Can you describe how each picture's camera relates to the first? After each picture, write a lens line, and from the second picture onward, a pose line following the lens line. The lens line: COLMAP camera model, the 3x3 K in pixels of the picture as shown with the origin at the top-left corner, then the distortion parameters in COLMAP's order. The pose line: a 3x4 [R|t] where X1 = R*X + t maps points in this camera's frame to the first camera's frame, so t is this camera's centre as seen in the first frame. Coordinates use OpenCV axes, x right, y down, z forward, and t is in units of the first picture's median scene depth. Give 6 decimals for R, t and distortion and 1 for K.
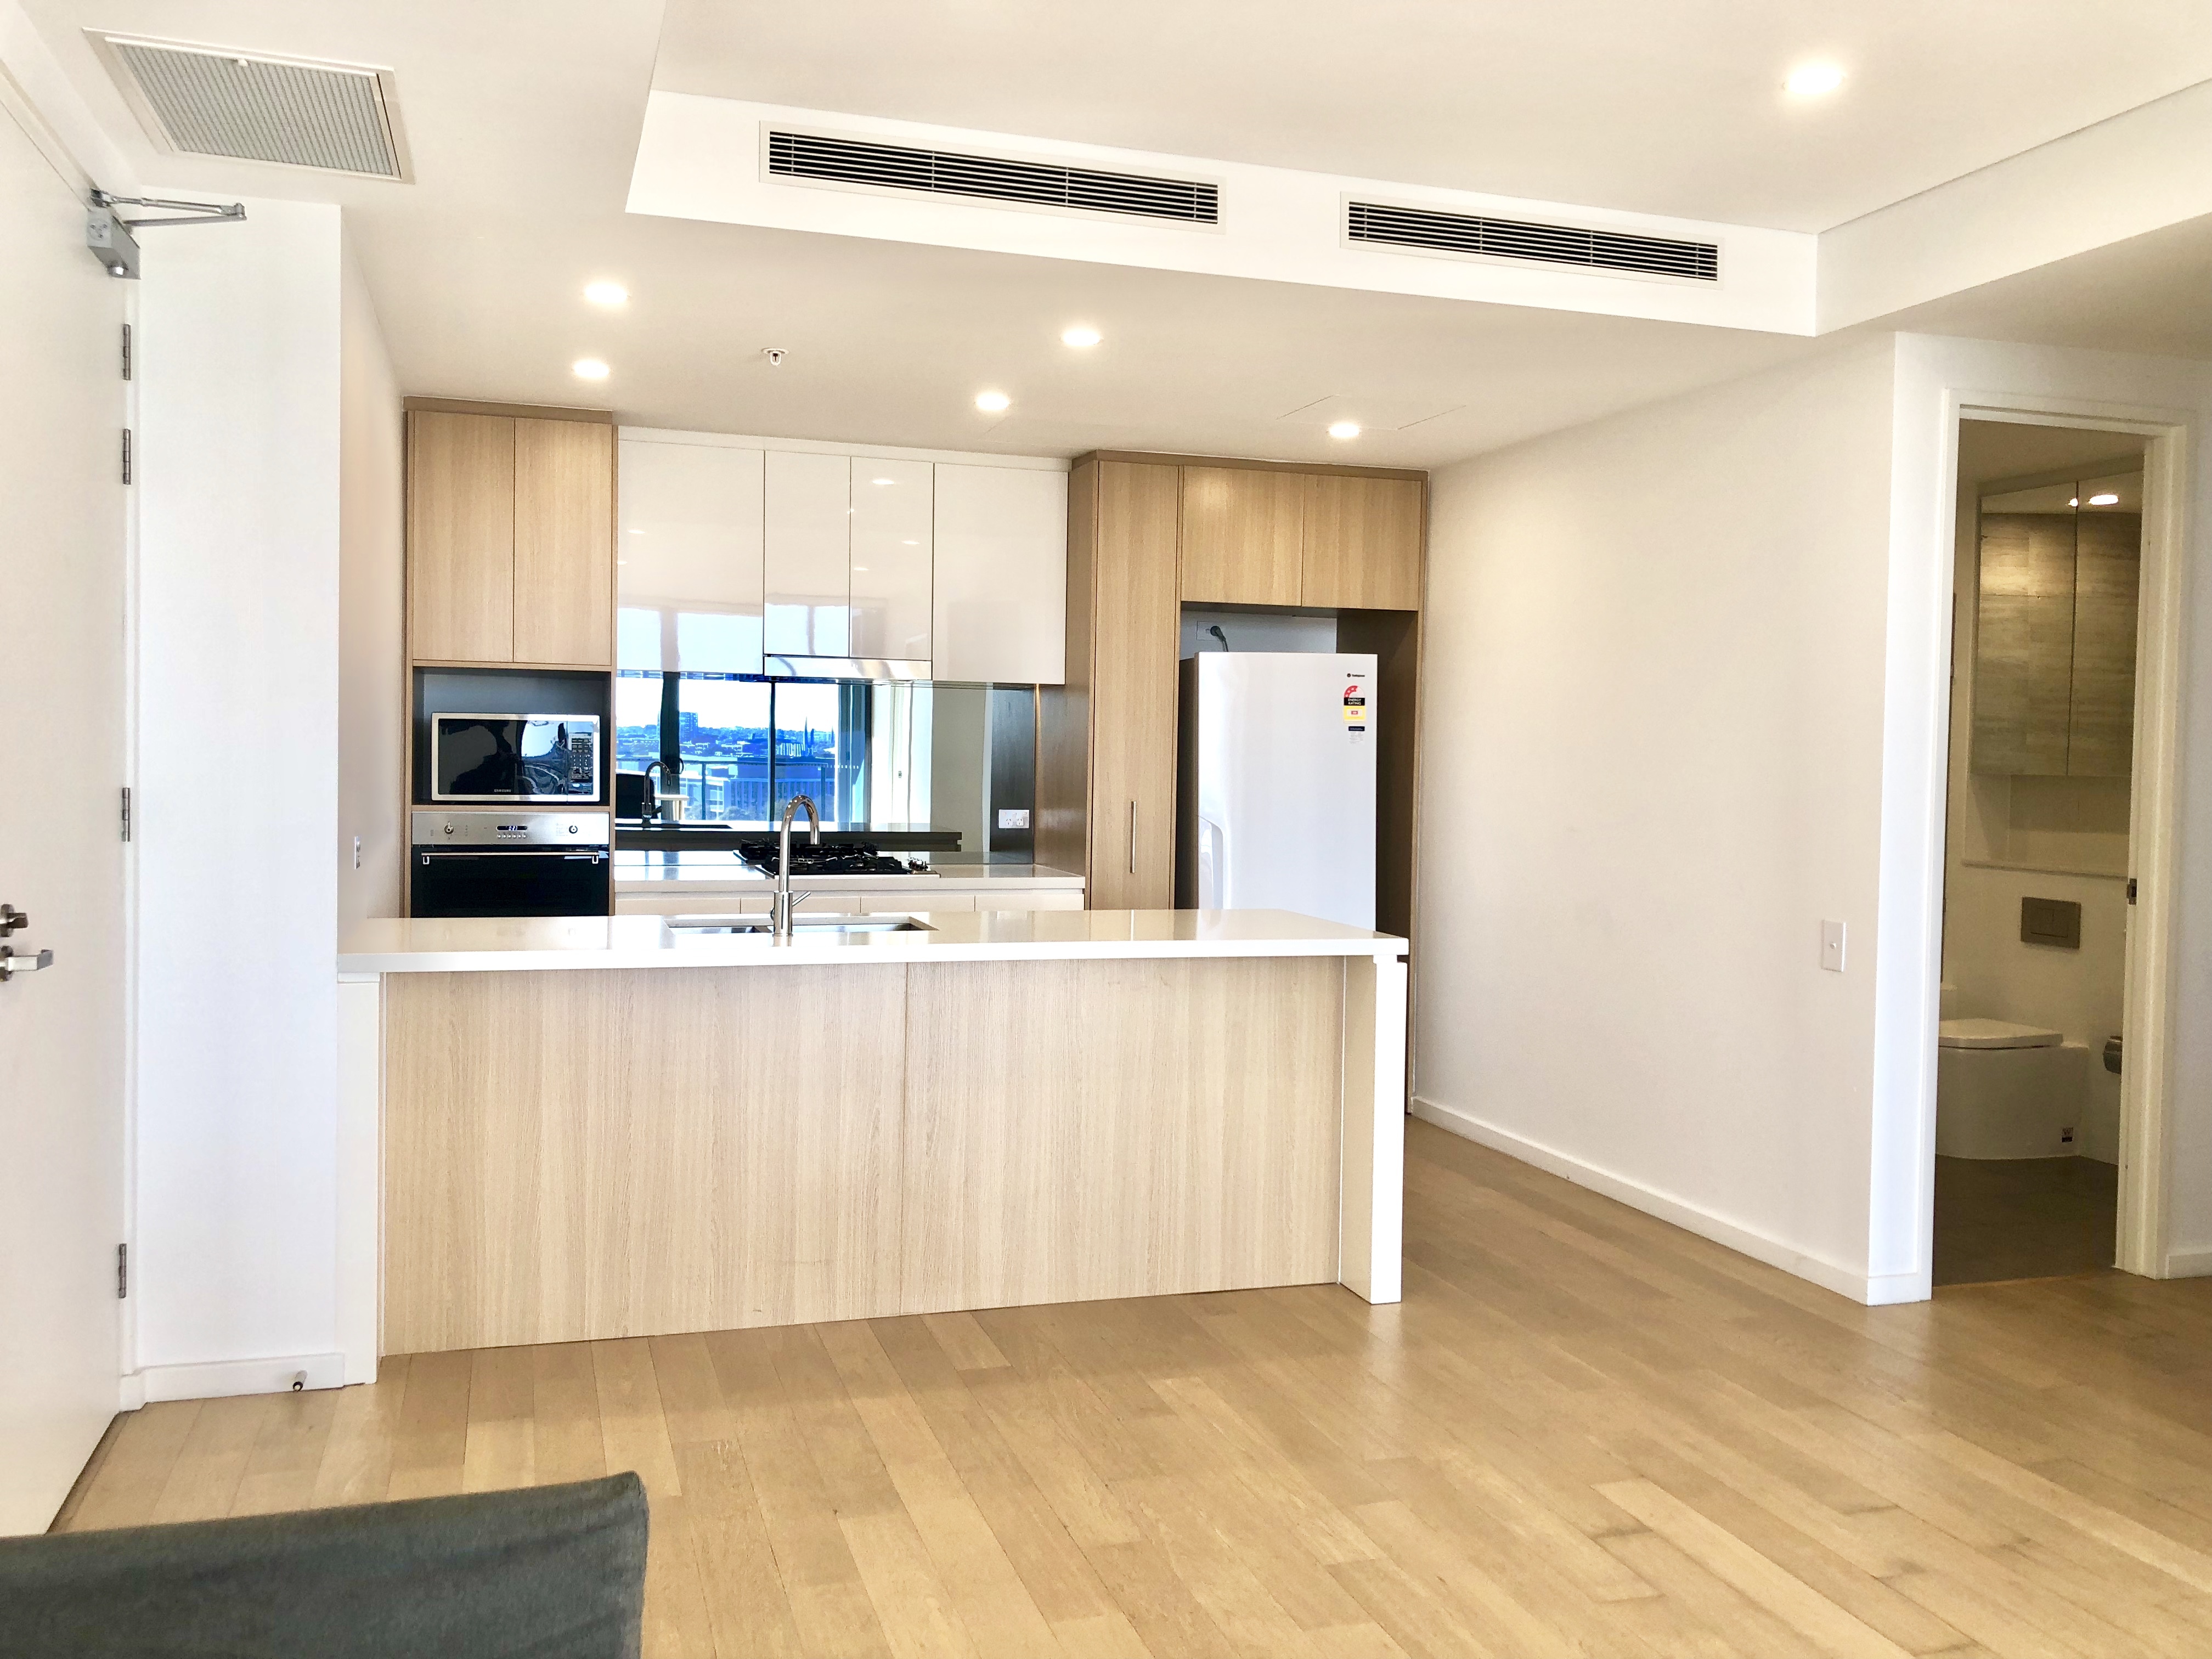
lens RADIAL K [[1793.4, 0, 1106.0], [0, 1793.4, 829.5], [0, 0, 1]] dist [0.048643, -0.108947]
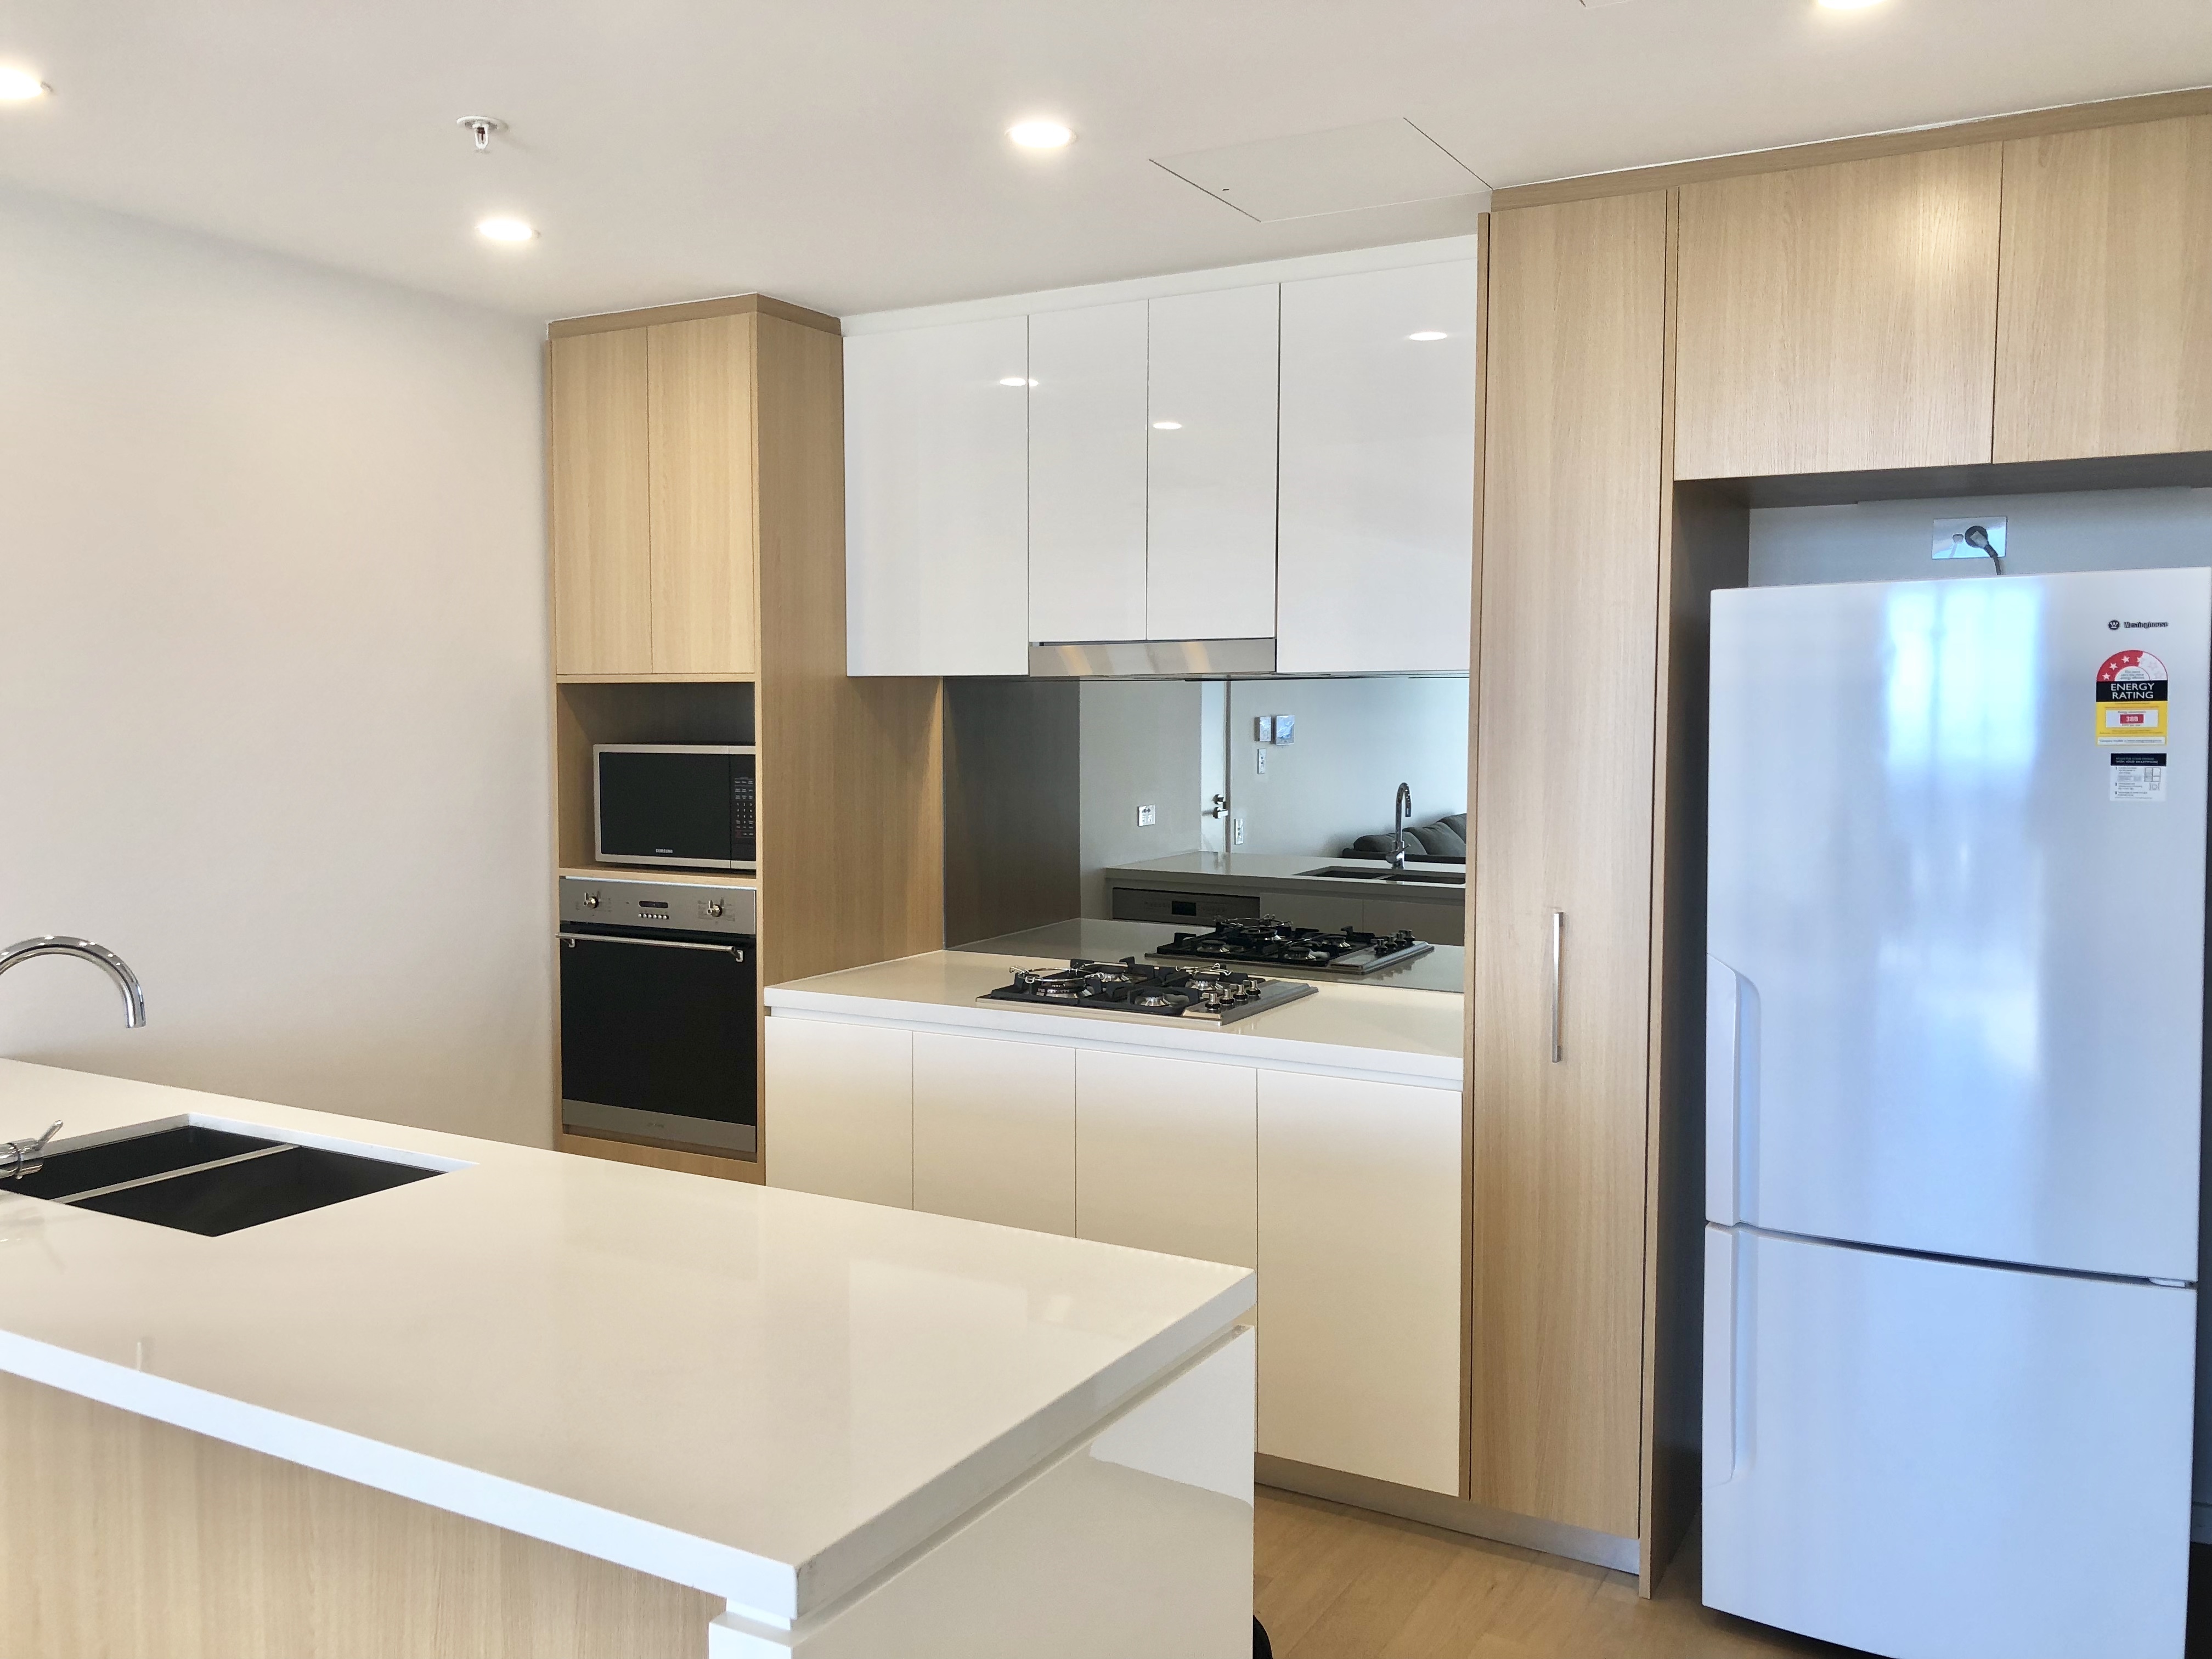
lens RADIAL K [[1793.4, 0, 1106.0], [0, 1793.4, 829.5], [0, 0, 1]] dist [0.048643, -0.108947]
pose [[0.678869, 0.031770, -0.733572, 0.286705], [-0.022945, 0.999493, 0.022053, -0.046214], [0.733901, 0.001861, 0.679254, 0.589974]]
